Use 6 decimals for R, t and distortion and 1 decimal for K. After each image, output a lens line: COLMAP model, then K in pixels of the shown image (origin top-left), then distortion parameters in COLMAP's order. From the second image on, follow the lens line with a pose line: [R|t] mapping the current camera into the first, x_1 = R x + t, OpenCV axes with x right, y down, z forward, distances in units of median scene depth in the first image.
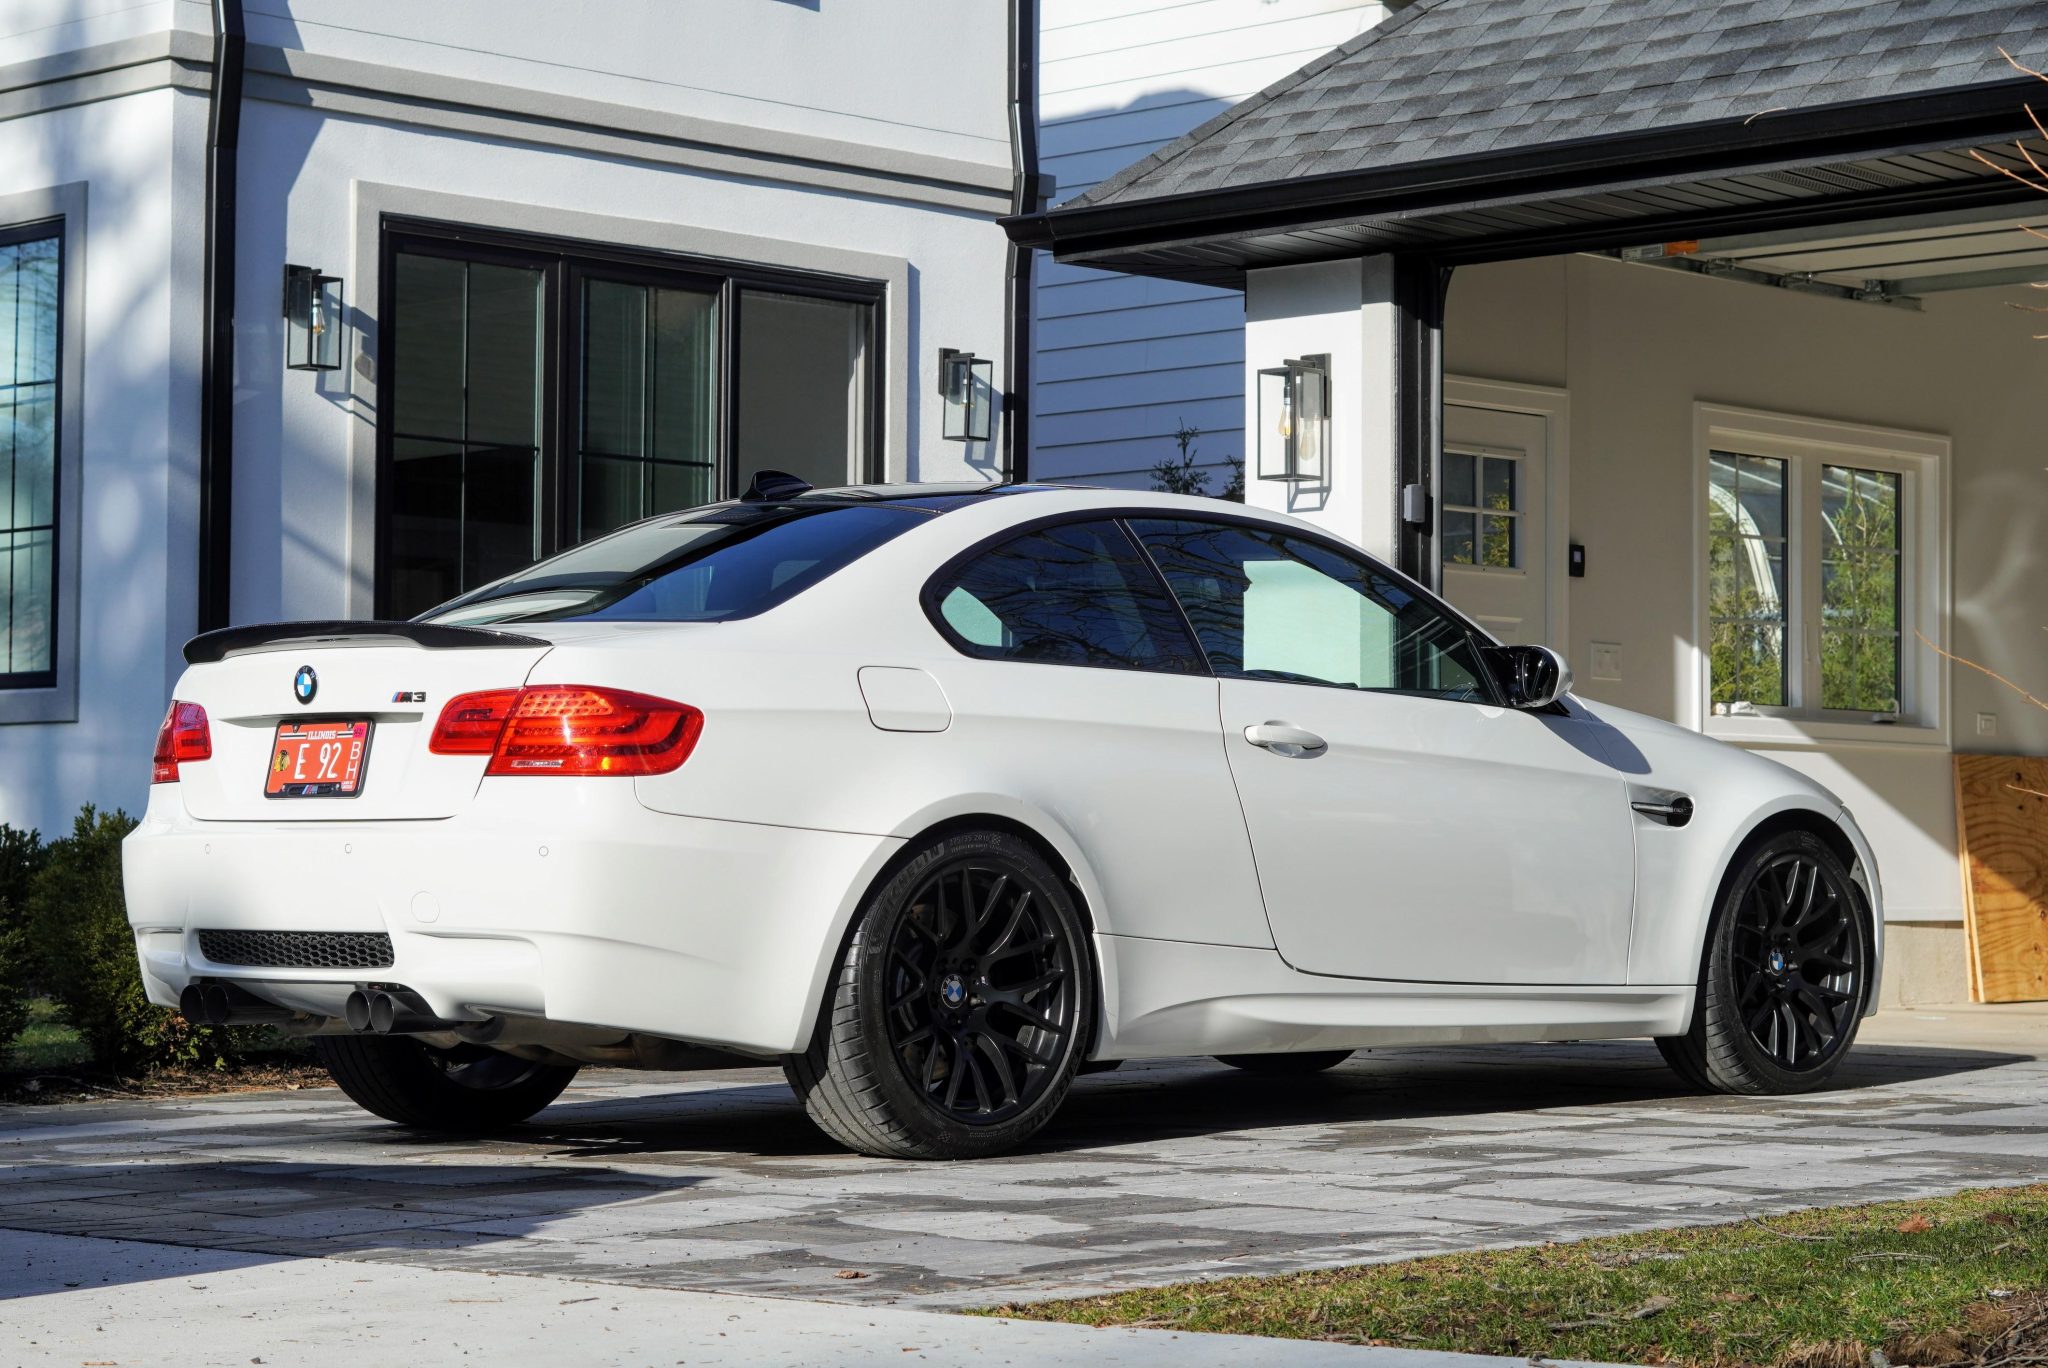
lens RADIAL K [[4580.5, 0, 1033.2], [0, 4580.5, 683.0], [0, 0, 1]] dist [-0.012110, 0.000000]
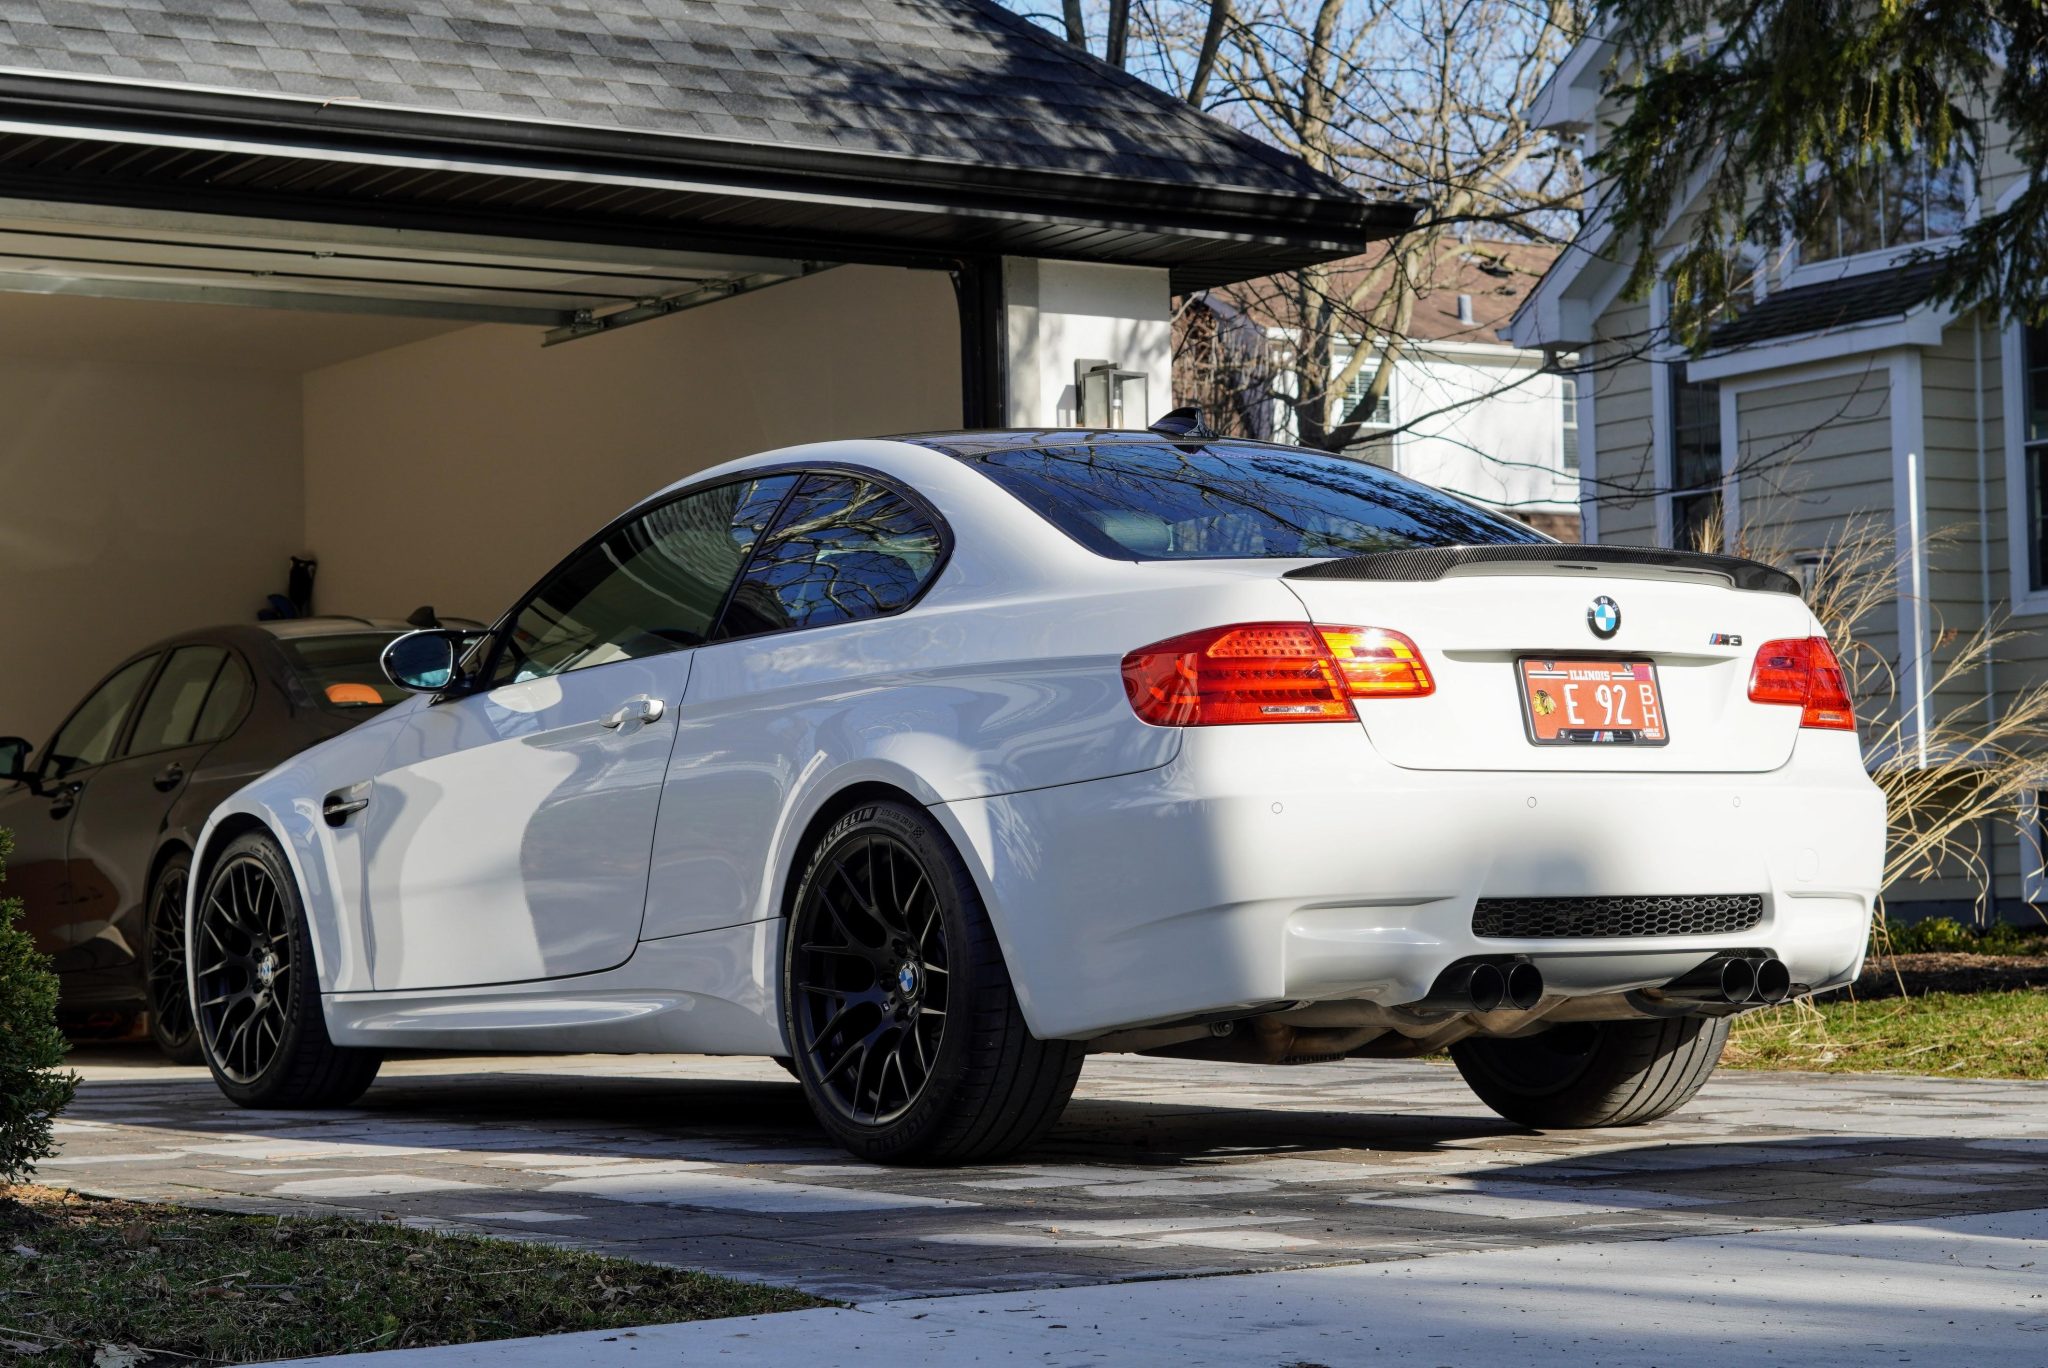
lens RADIAL K [[4580.5, 0, 1022.7], [0, 4580.5, 686.6], [0, 0, 1]] dist [-0.012110, 0.000000]
pose [[0.202924, 0.049004, 0.977968, -1.024815], [-0.017531, 0.998769, -0.046409, 0.055531], [-0.979038, -0.007727, 0.203533, 0.912981]]
